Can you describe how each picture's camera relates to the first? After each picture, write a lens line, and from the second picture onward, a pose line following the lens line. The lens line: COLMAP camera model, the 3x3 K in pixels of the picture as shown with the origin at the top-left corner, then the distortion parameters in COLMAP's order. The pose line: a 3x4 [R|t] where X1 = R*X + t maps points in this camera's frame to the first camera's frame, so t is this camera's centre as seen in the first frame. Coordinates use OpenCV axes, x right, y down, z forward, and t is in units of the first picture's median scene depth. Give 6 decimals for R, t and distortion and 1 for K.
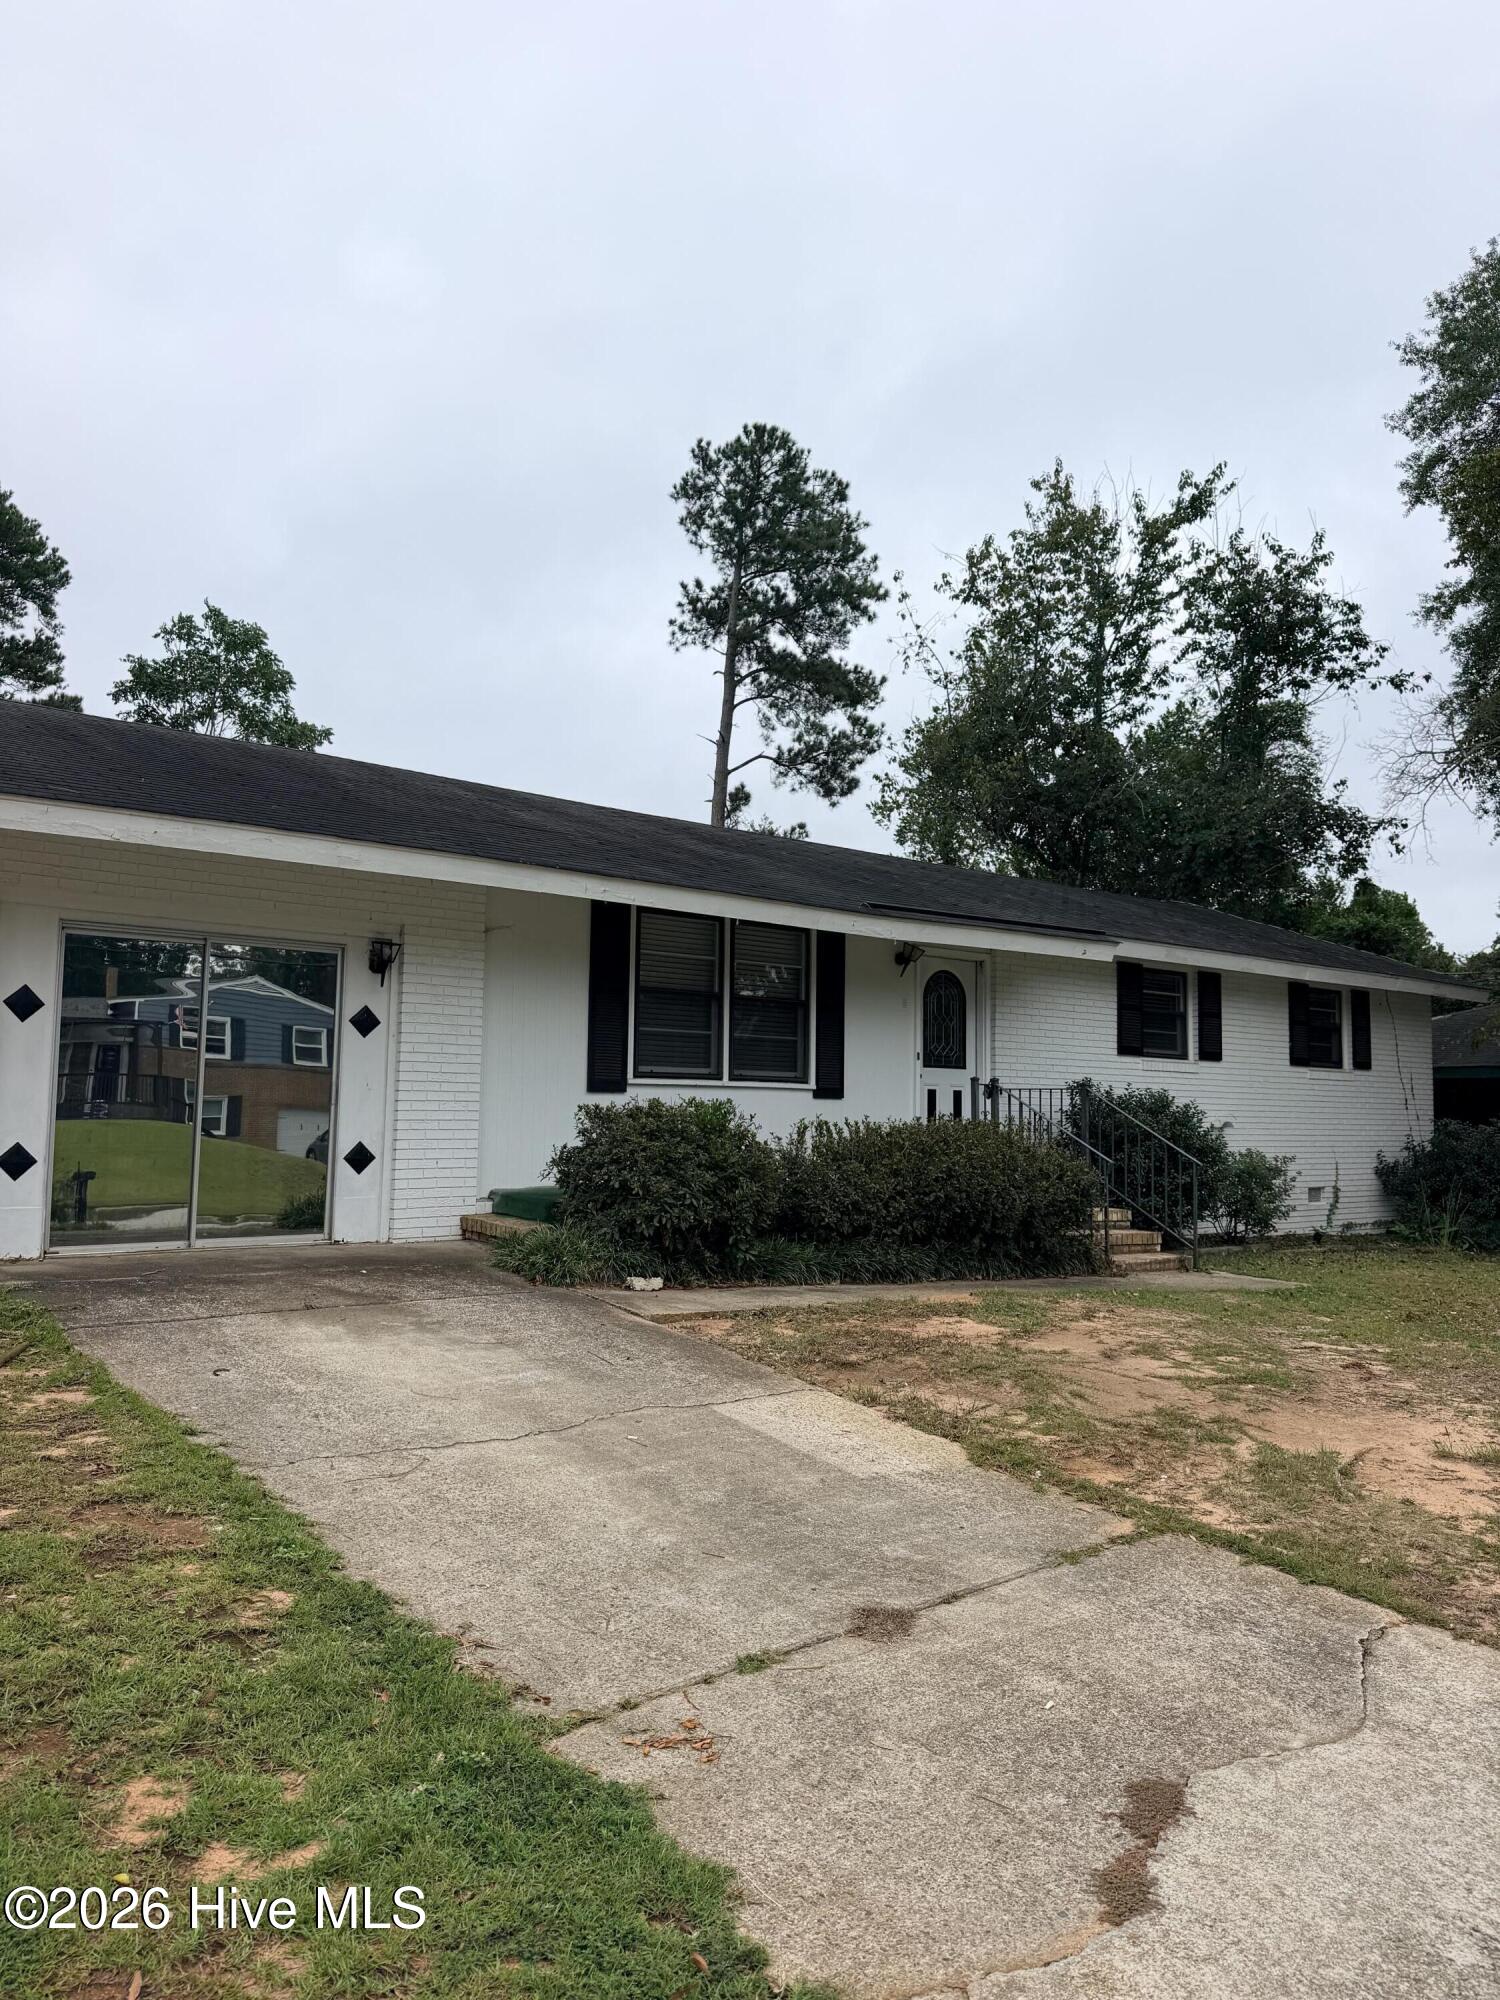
lens RADIAL K [[1389.9, 0, 484.6], [0, 1389.9, 998.1], [0, 0, 1]] dist [0.073109, -0.179084]
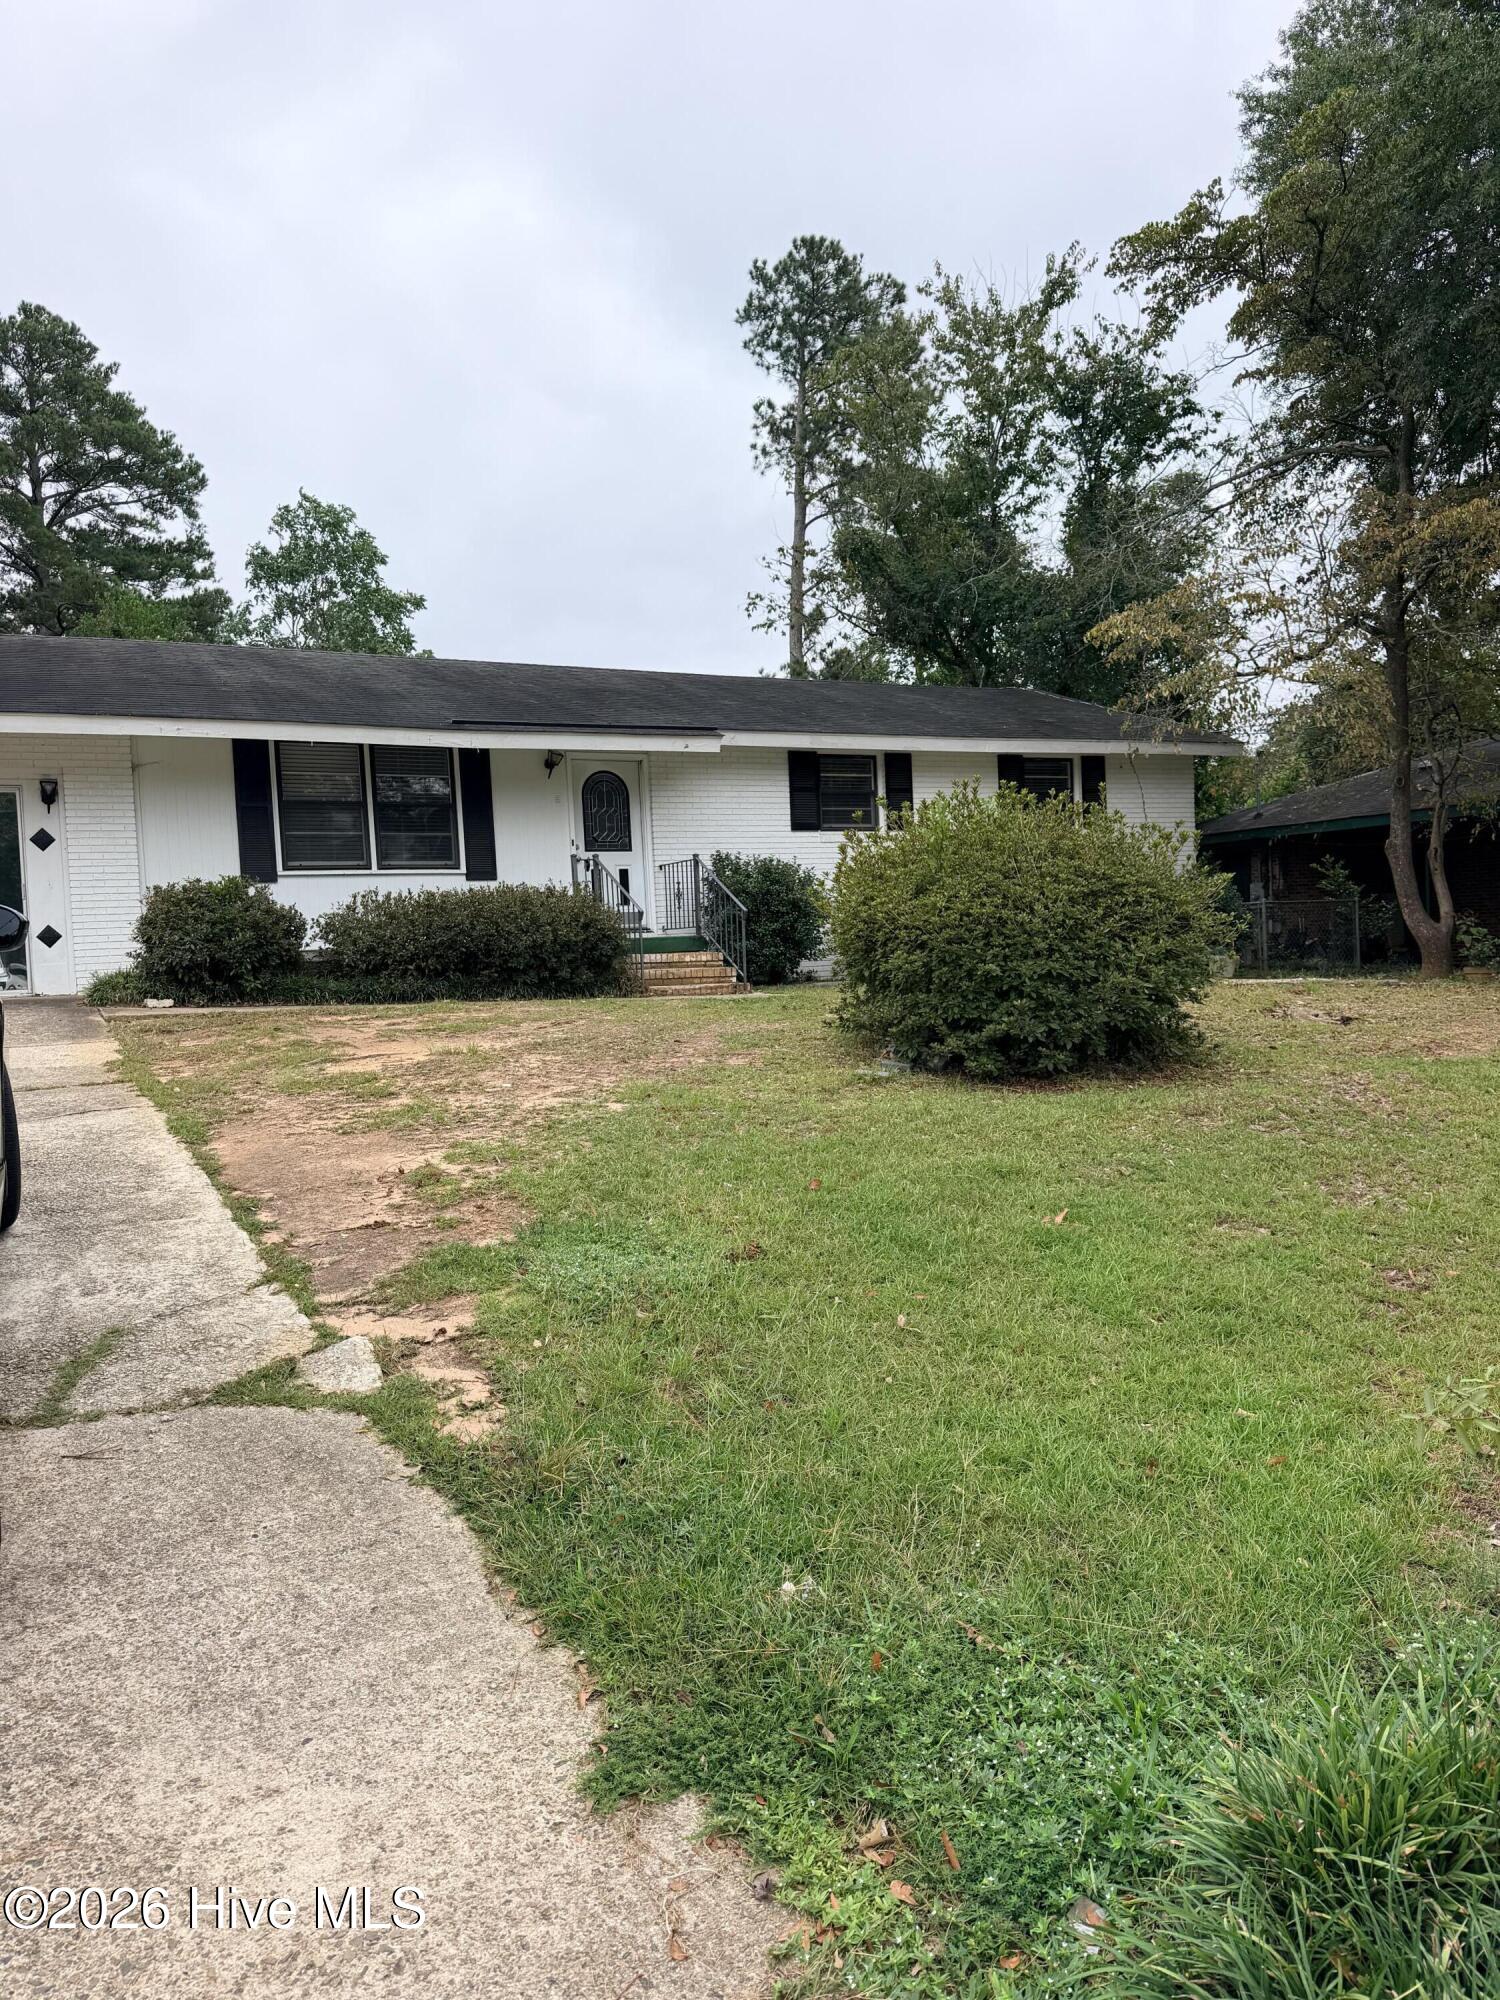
lens RADIAL K [[1389.9, 0, 484.6], [0, 1389.9, 998.1], [0, 0, 1]] dist [0.073109, -0.179084]
pose [[0.970546, -0.044335, -0.236803, 0.183446], [0.068710, 0.993037, 0.095693, 0.019267], [0.230912, -0.109145, 0.966834, -0.076849]]
